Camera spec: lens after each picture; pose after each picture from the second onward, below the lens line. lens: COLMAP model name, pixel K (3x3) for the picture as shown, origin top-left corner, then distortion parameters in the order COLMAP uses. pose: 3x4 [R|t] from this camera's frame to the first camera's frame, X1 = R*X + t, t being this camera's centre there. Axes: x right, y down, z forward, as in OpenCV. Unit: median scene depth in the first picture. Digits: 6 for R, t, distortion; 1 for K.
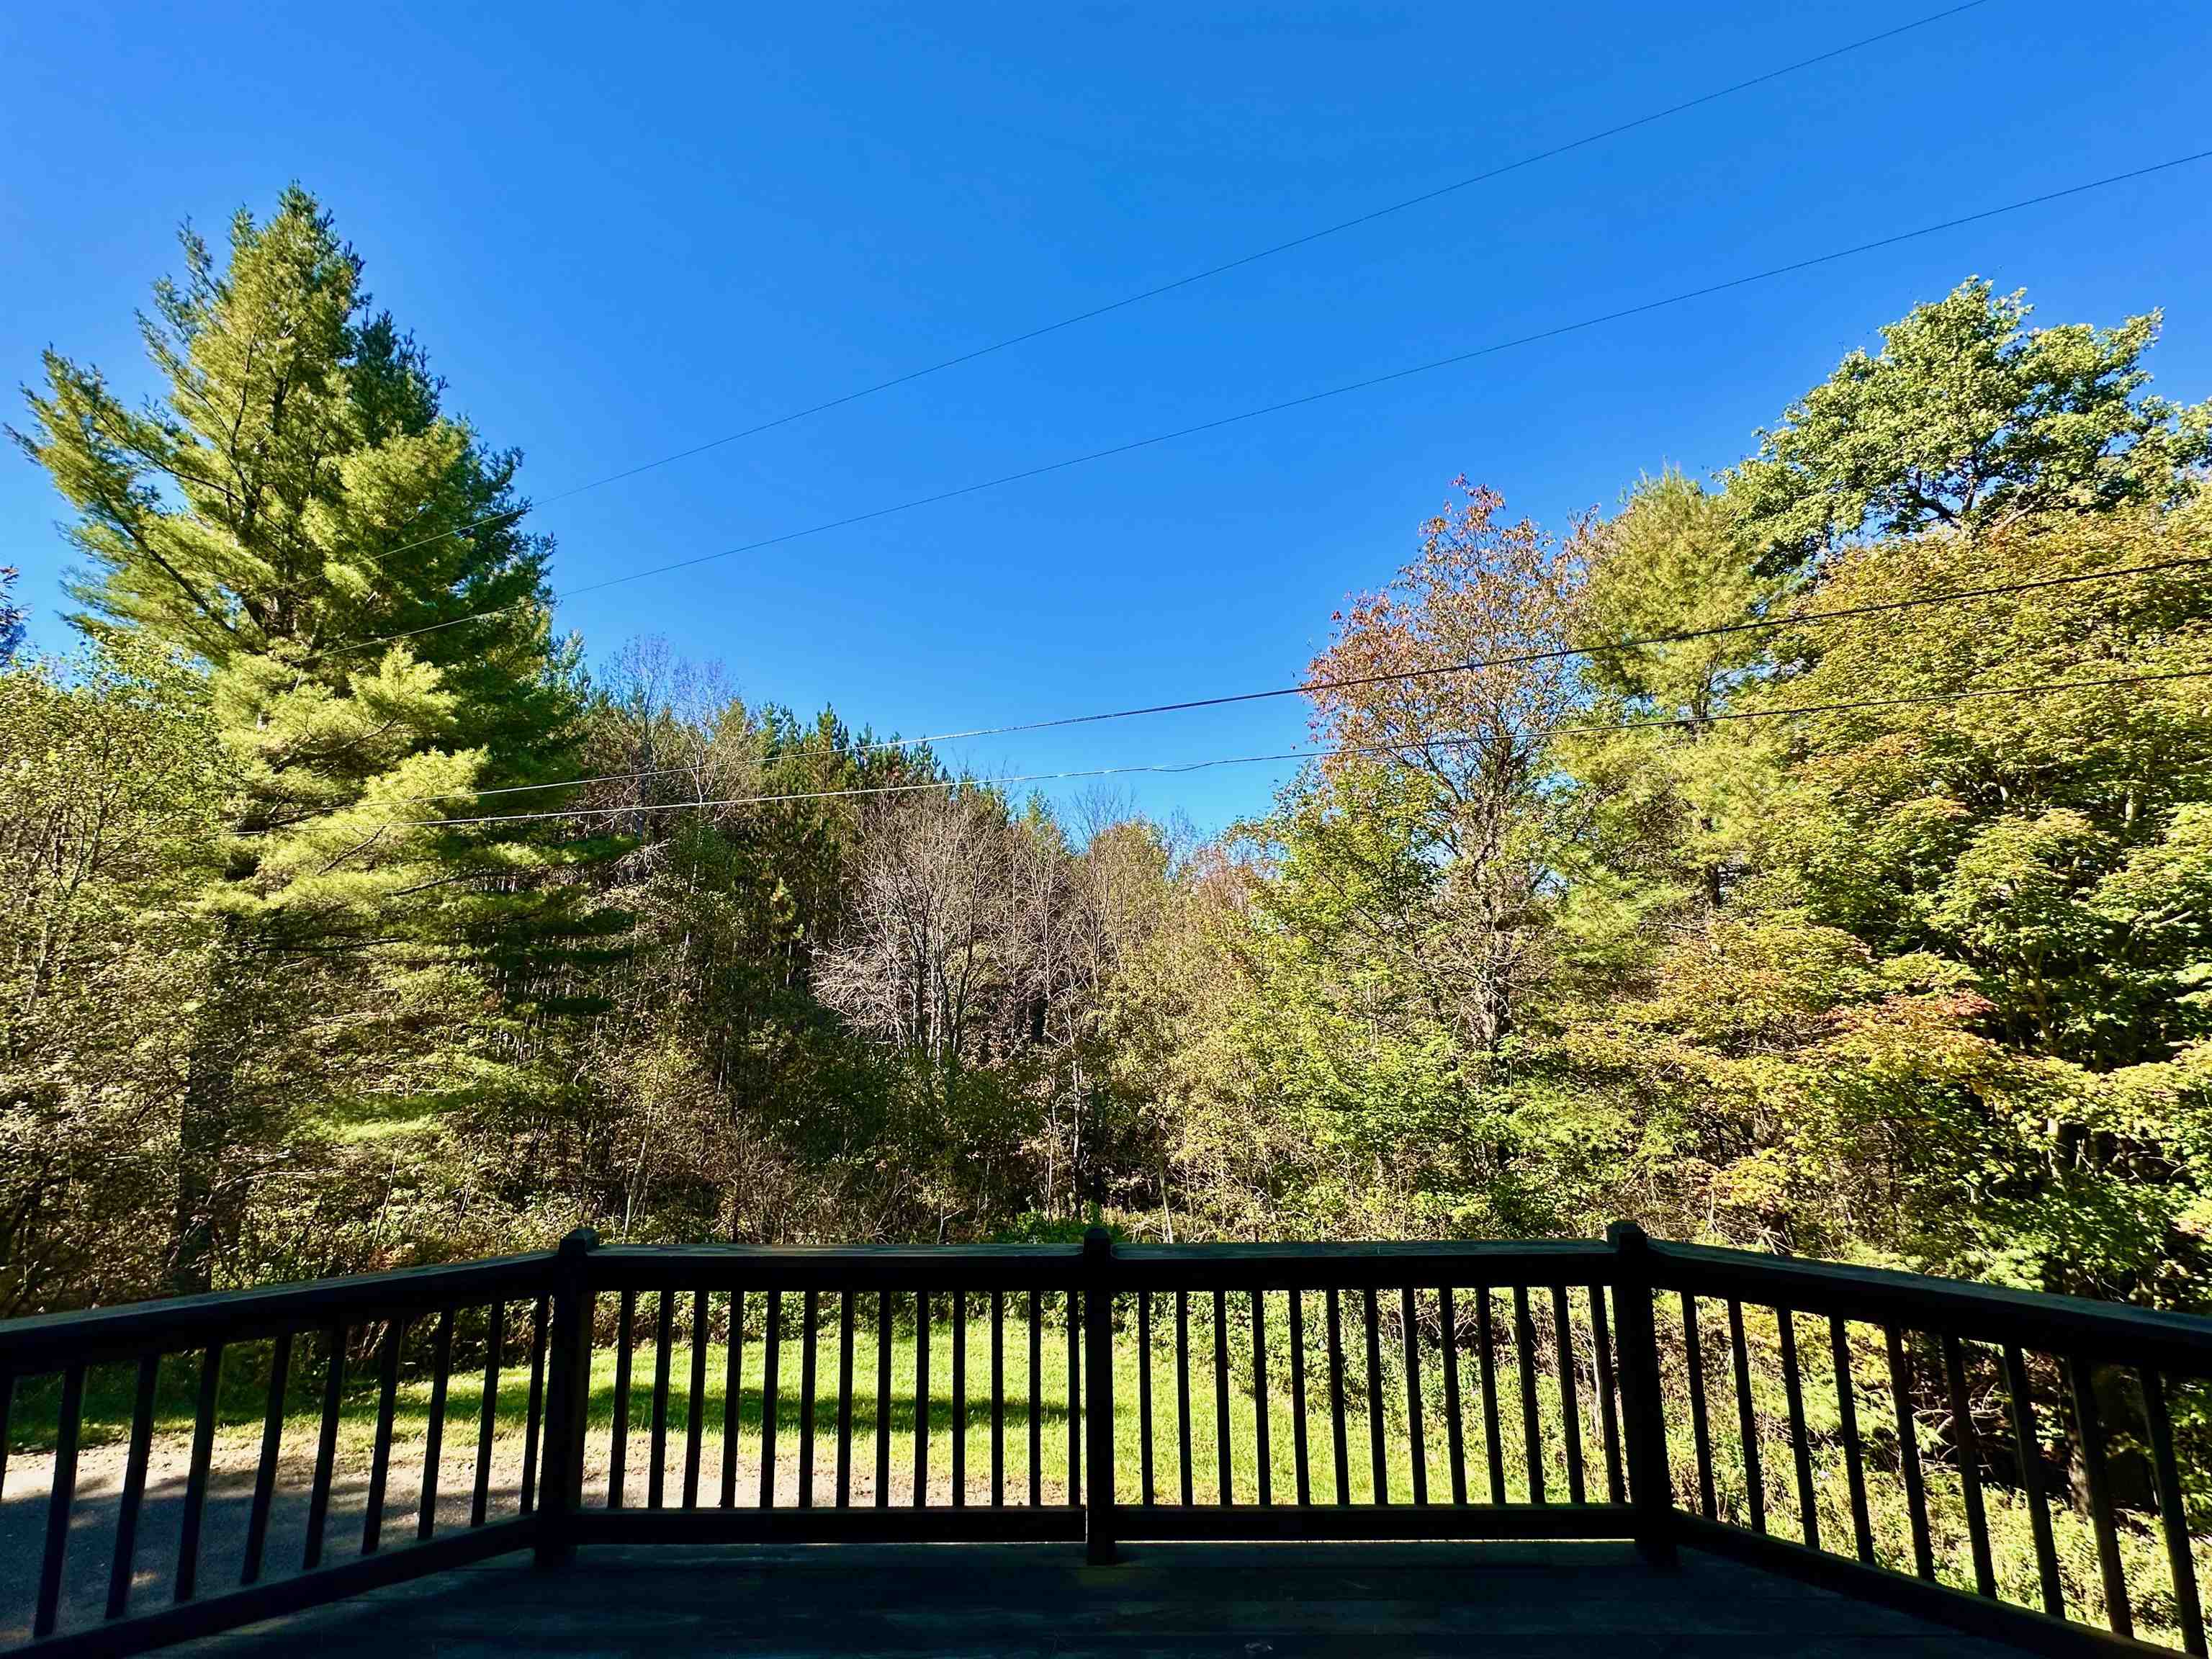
lens RADIAL K [[875.7, 0, 1108.5], [0, 875.7, 827.4], [0, 0, 1]] dist [-0.000326, 0.000019]
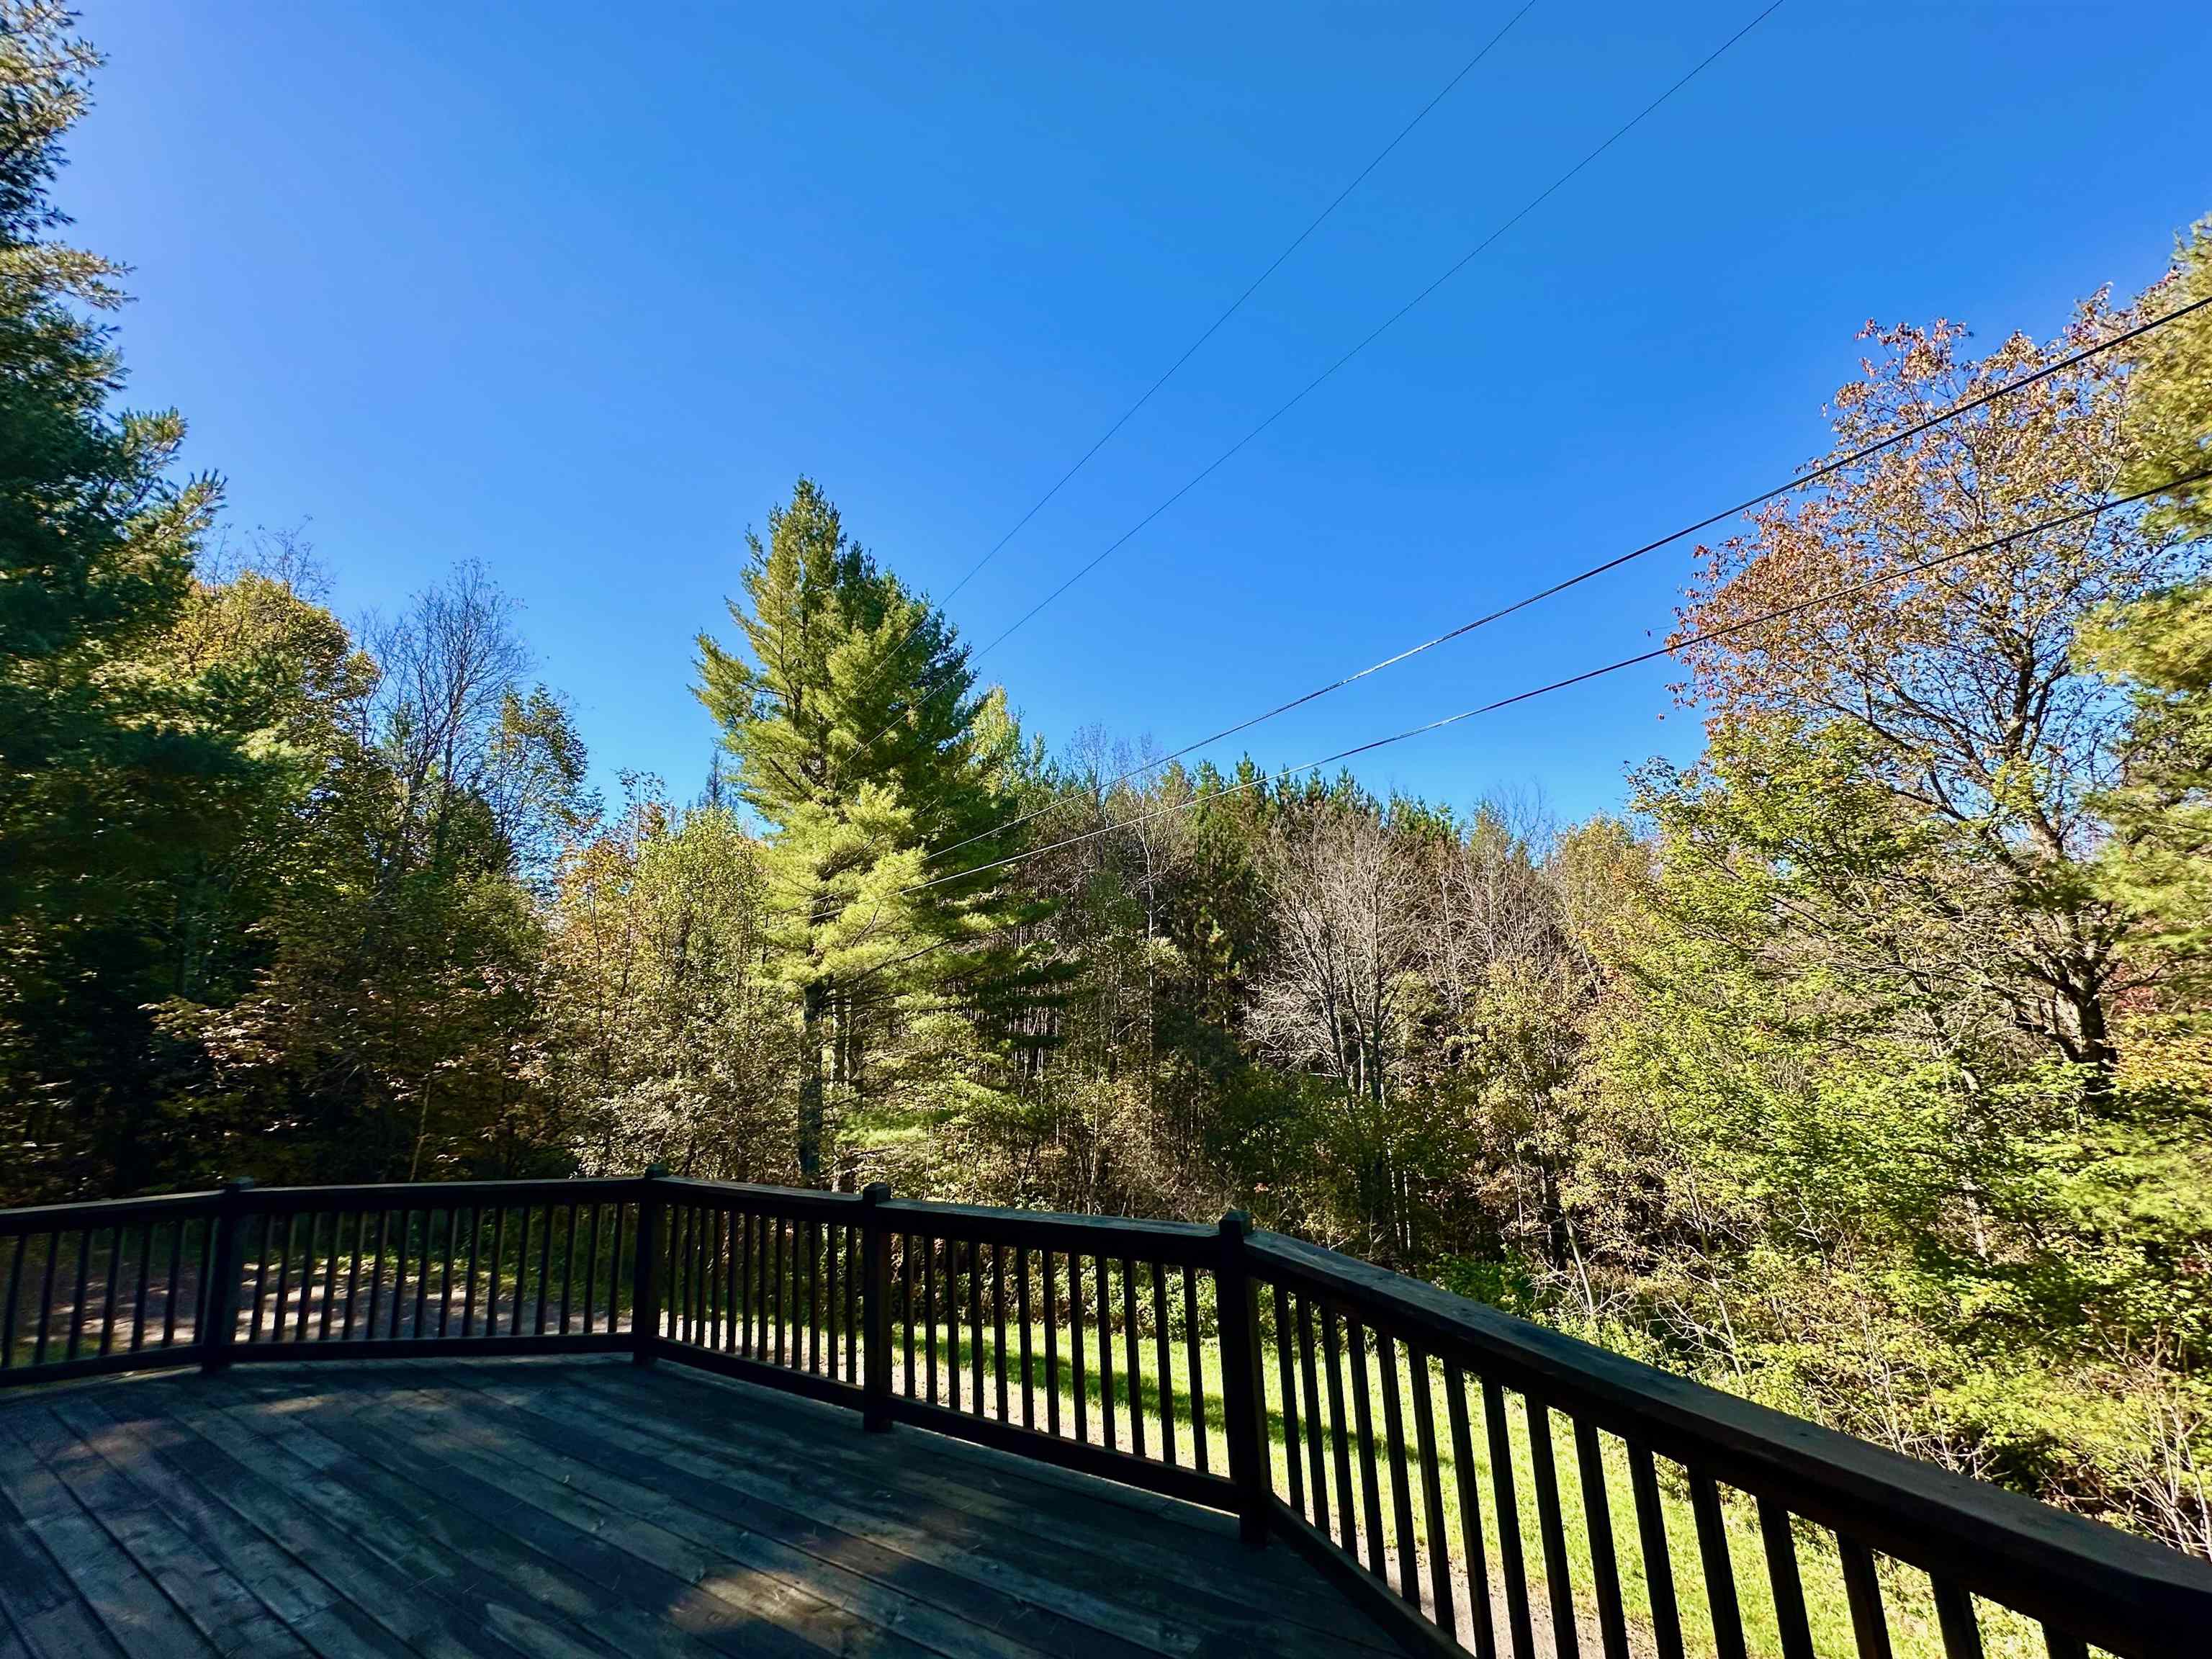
lens RADIAL K [[875.7, 0, 1108.5], [0, 875.7, 827.4], [0, 0, 1]] dist [-0.000326, 0.000019]
pose [[0.852916, -0.139569, -0.503045, 0.178355], [0.120882, 0.990211, -0.069777, 0.007938], [0.507860, -0.001295, 0.861439, 0.001597]]
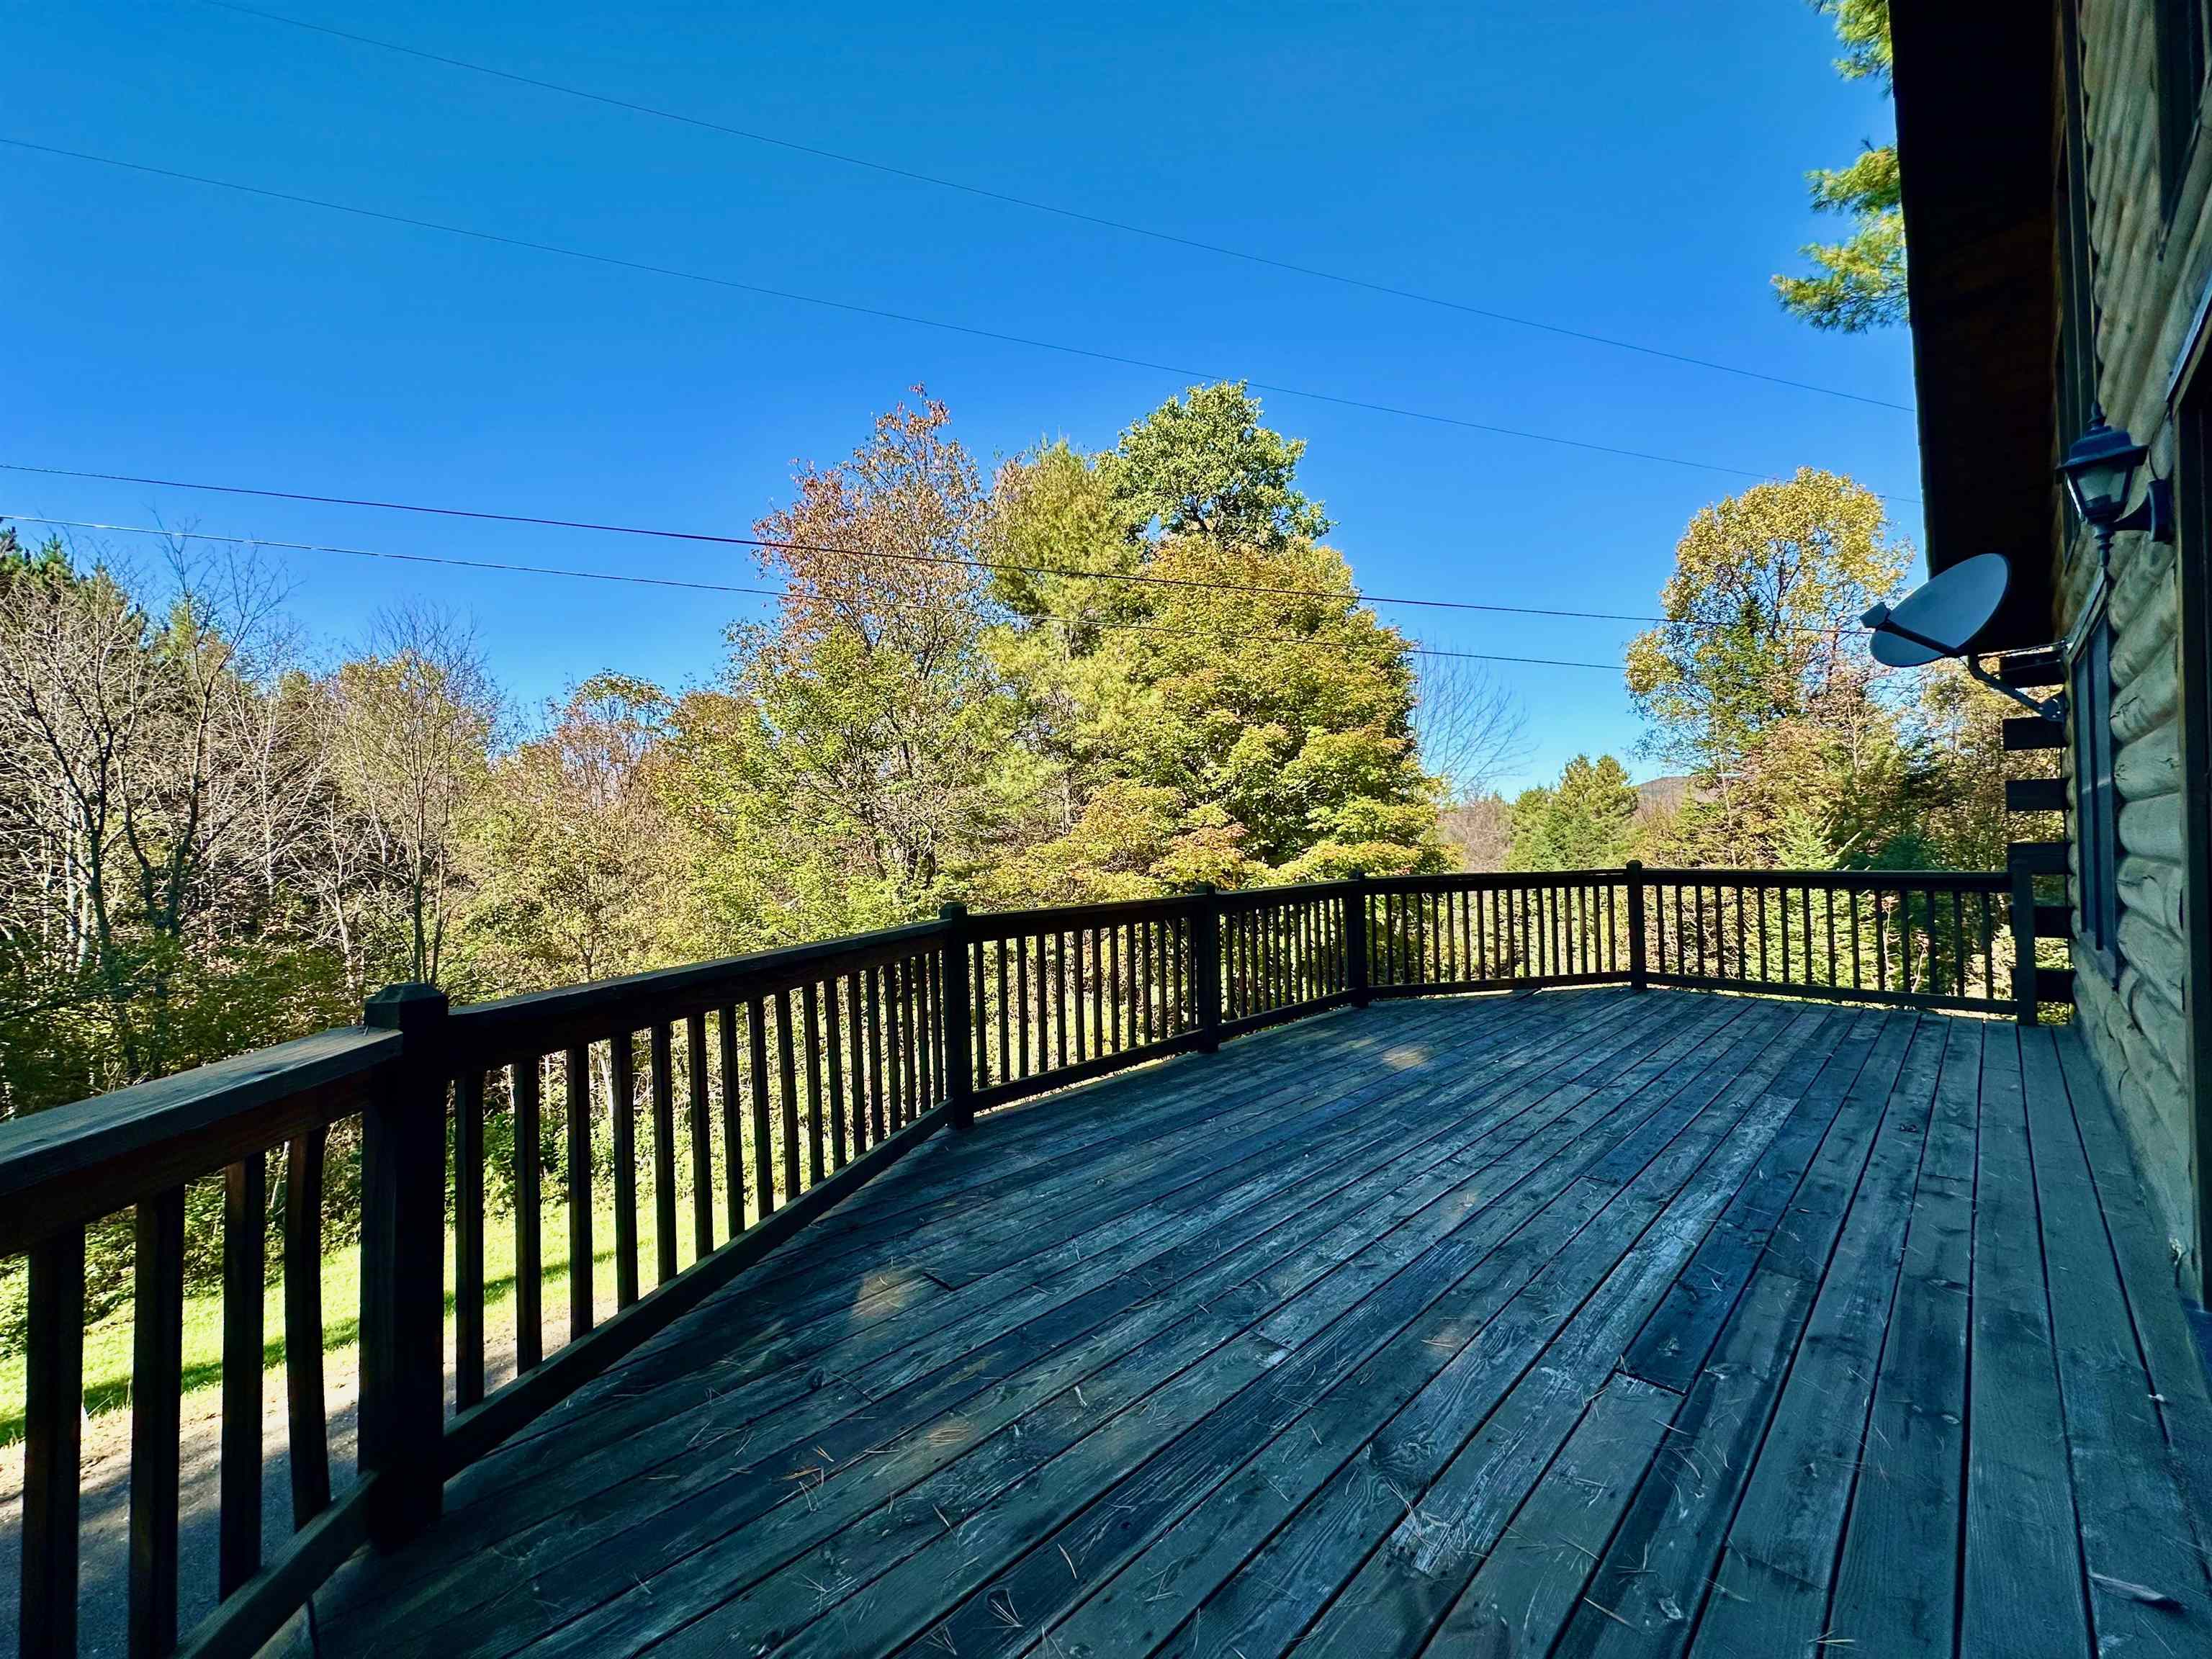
lens RADIAL K [[875.7, 0, 1108.5], [0, 875.7, 827.4], [0, 0, 1]] dist [-0.000326, 0.000019]
pose [[0.699616, -0.000675, 0.714519, -0.271131], [-0.092209, 0.991552, 0.091223, 0.037481], [-0.708544, -0.129706, 0.693643, -0.011834]]
